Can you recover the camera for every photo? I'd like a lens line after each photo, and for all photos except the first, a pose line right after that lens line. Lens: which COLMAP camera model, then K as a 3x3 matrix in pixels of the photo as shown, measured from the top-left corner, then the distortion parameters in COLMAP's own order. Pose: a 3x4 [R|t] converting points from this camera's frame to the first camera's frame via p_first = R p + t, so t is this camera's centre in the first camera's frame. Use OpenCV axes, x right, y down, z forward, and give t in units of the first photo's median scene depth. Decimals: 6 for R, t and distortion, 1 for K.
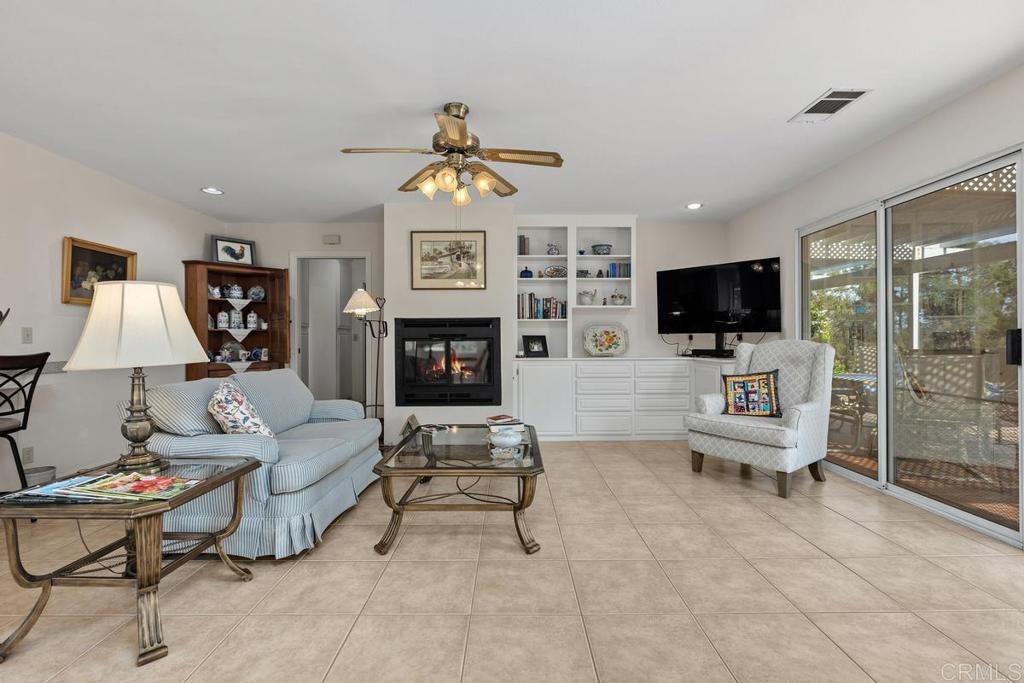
lens RADIAL K [[452.5, 0, 516.7], [0, 452.5, 338.5], [0, 0, 1]] dist [-0.000848, 0.000404]
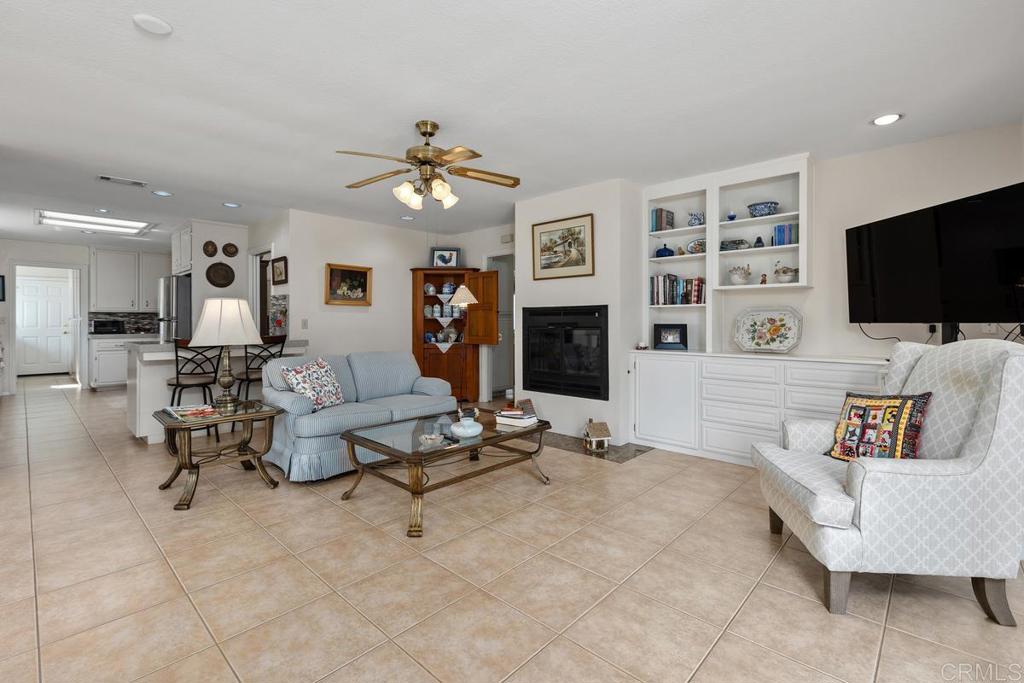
lens RADIAL K [[462.2, 0, 516.4], [0, 462.2, 317.1], [0, 0, 1]] dist [-0.000843, 0.000187]
pose [[0.725907, -0.002371, -0.687789, 0.473847], [-0.001282, 0.999988, -0.004801, -0.016743], [0.687792, 0.004367, 0.725895, 0.190022]]
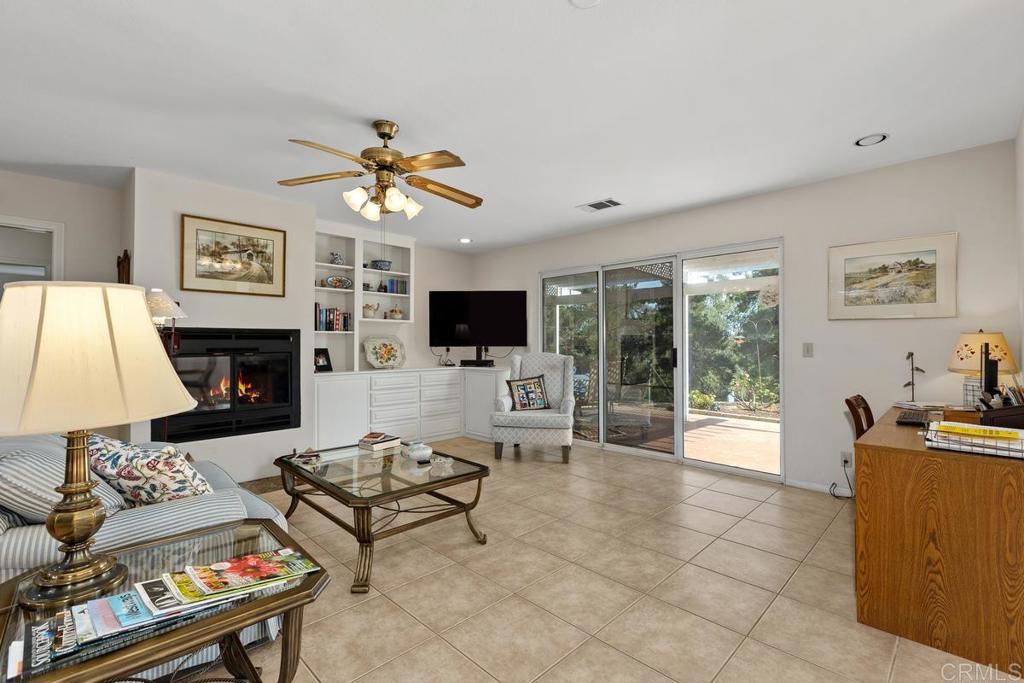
lens RADIAL K [[452.5, 0, 516.7], [0, 452.5, 338.5], [0, 0, 1]] dist [-0.000848, 0.000404]
pose [[0.708514, 0.013212, 0.705573, -0.365258], [-0.003796, 0.999882, -0.014912, -0.016400], [-0.705686, 0.007887, 0.708480, 0.057089]]
